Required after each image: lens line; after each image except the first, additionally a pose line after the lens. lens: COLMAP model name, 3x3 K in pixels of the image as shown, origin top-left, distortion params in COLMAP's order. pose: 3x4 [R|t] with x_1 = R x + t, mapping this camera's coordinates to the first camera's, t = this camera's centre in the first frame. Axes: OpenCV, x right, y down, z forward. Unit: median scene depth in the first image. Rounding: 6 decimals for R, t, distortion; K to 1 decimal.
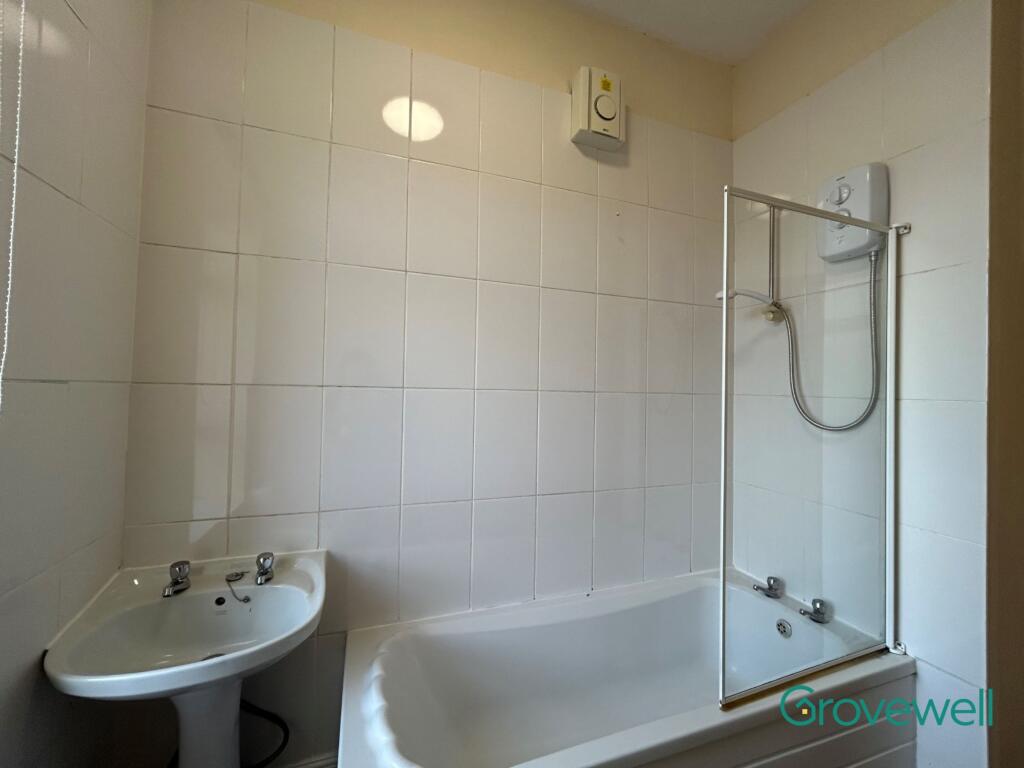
lens RADIAL K [[418.9, 0, 512.6], [0, 418.9, 392.5], [0, 0, 1]] dist [-0.002471, 0.000342]
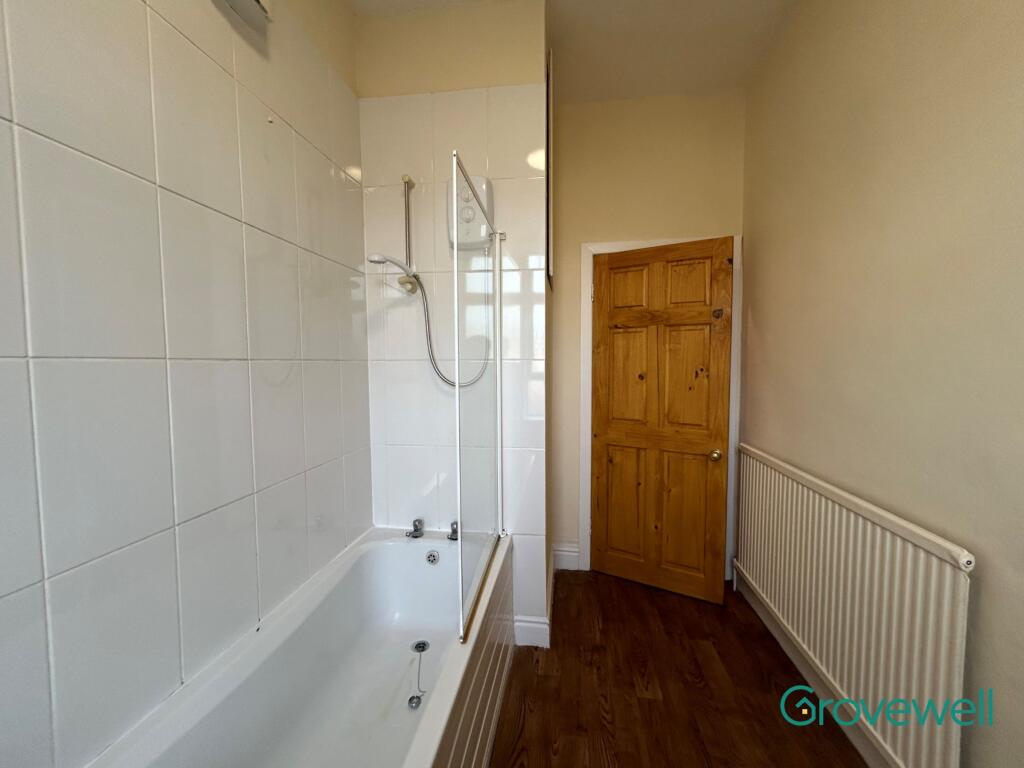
lens RADIAL K [[418.9, 0, 510.4], [0, 418.9, 391.1], [0, 0, 1]] dist [-0.002471, 0.000342]
pose [[0.463252, -0.084880, 0.882152, -0.237824], [0.026239, 0.996280, 0.082082, 0.005241], [-0.885838, -0.014878, 0.463756, 0.252900]]
